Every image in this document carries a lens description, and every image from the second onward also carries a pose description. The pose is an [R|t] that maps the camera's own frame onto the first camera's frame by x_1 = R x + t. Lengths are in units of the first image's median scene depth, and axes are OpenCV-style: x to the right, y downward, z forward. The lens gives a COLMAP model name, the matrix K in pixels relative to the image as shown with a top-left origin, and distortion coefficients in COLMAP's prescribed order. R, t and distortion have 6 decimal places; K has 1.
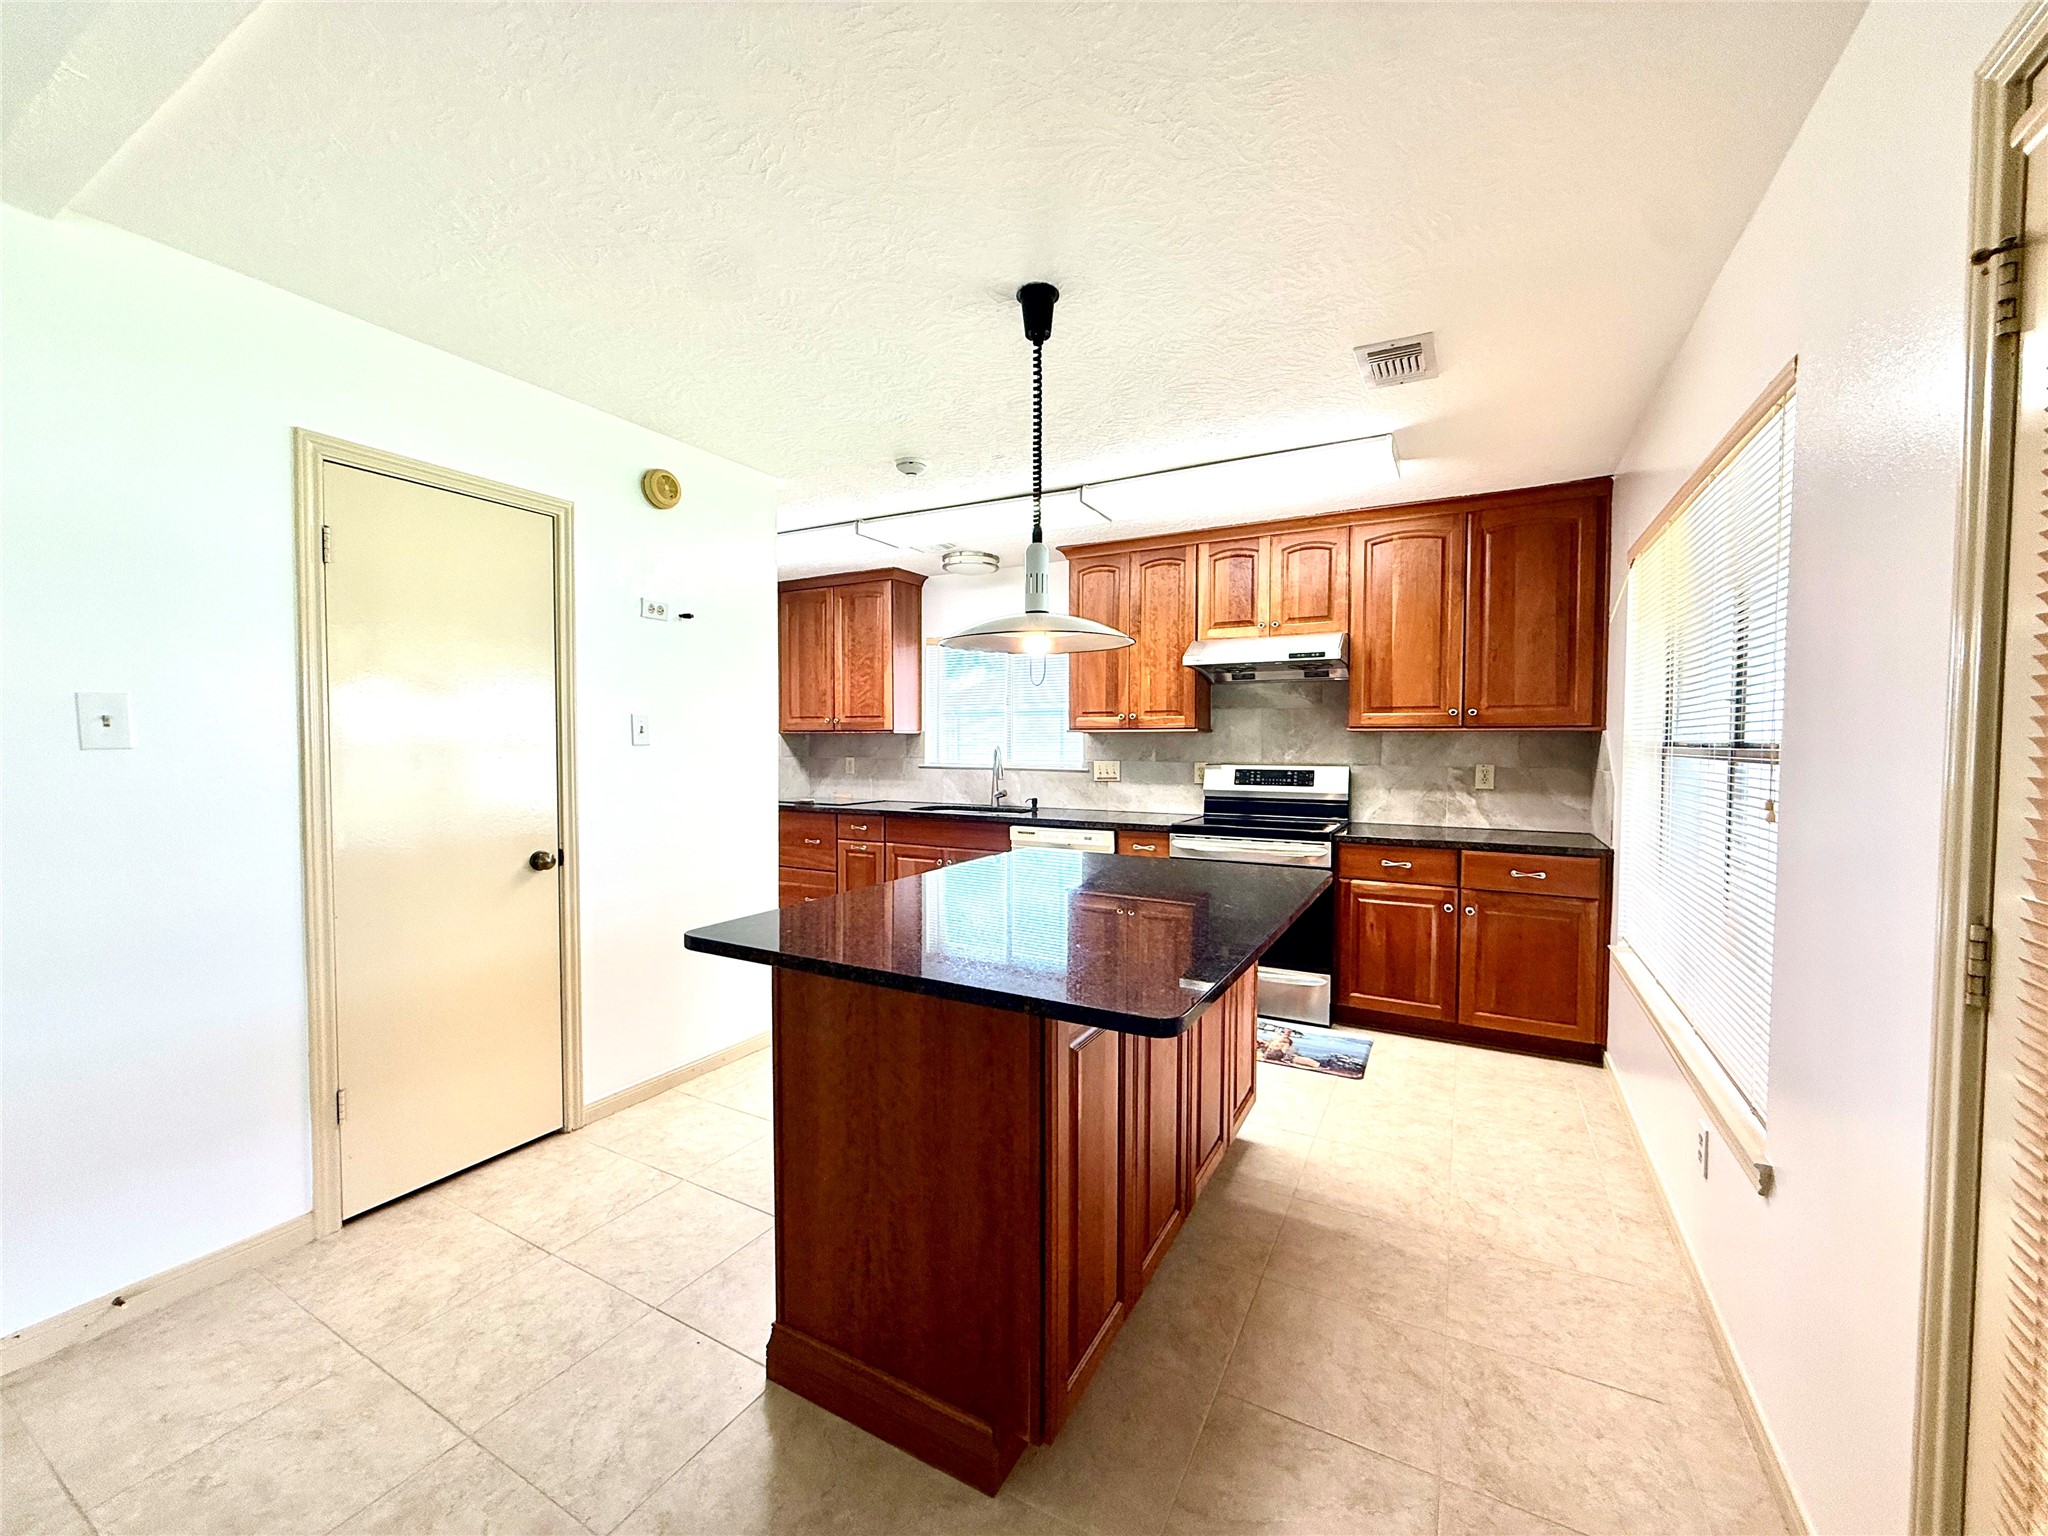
lens RADIAL K [[810.3, 0, 1019.7], [0, 810.3, 763.8], [0, 0, 1]] dist [0.003397, -0.000050]
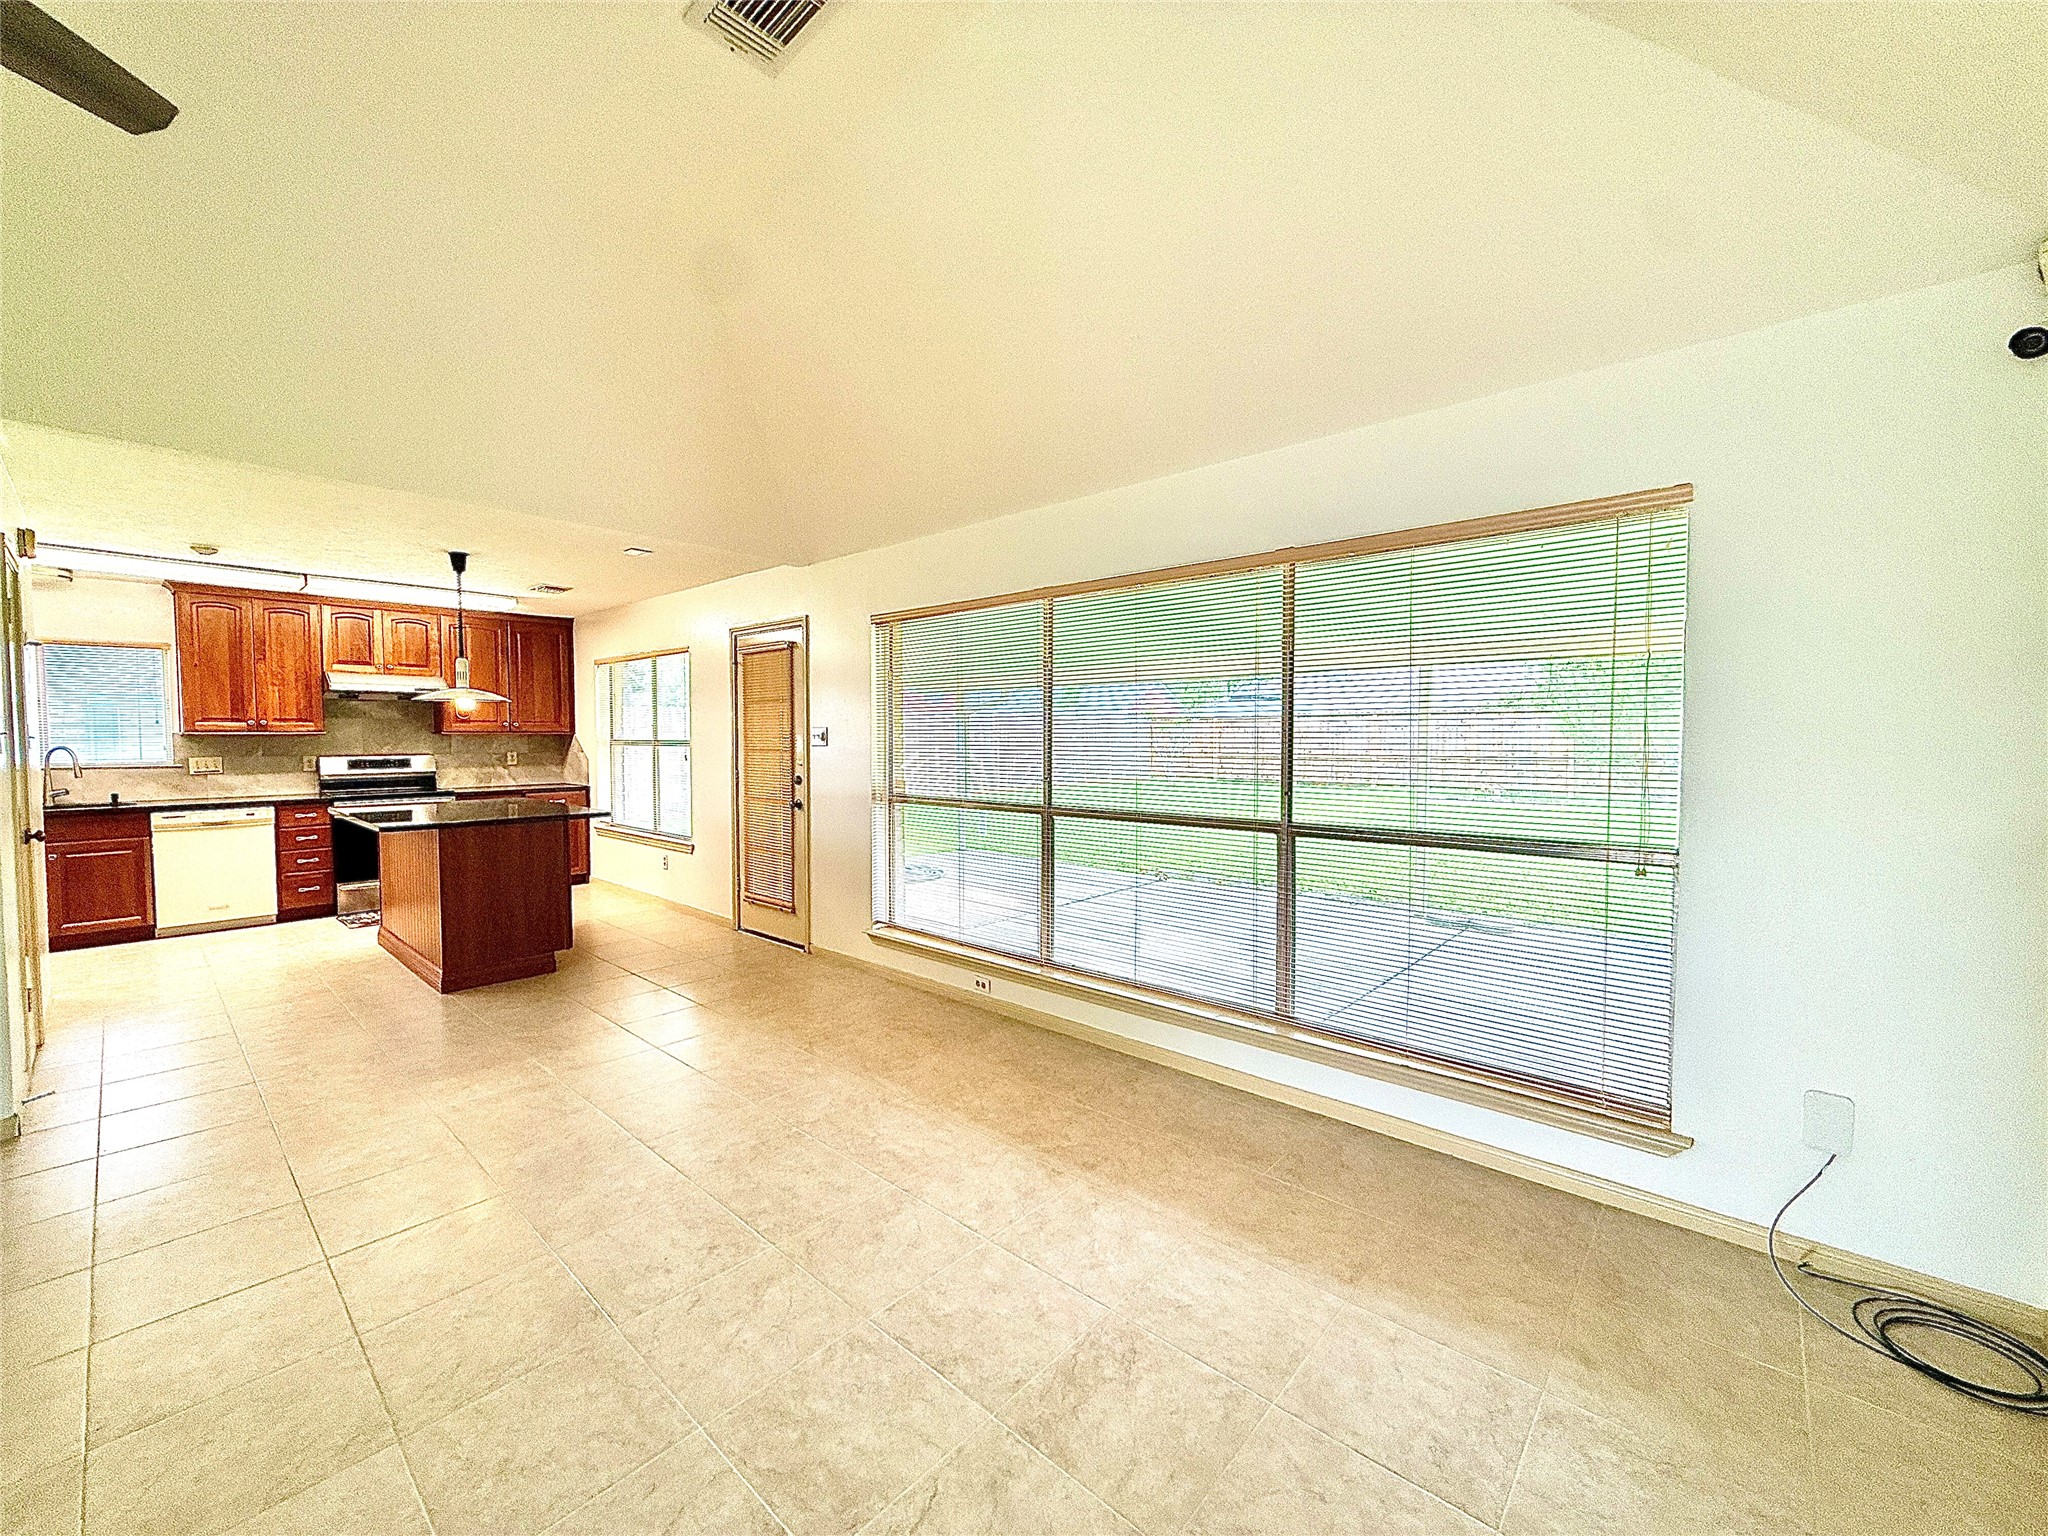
lens RADIAL K [[810.3, 0, 1019.4], [0, 810.3, 766.7], [0, 0, 1]] dist [0.003397, -0.000050]
pose [[0.217069, -0.039388, 0.975361, -0.957446], [0.029646, 0.998991, 0.033744, 0.006480], [-0.975706, 0.021591, 0.218017, -0.533829]]
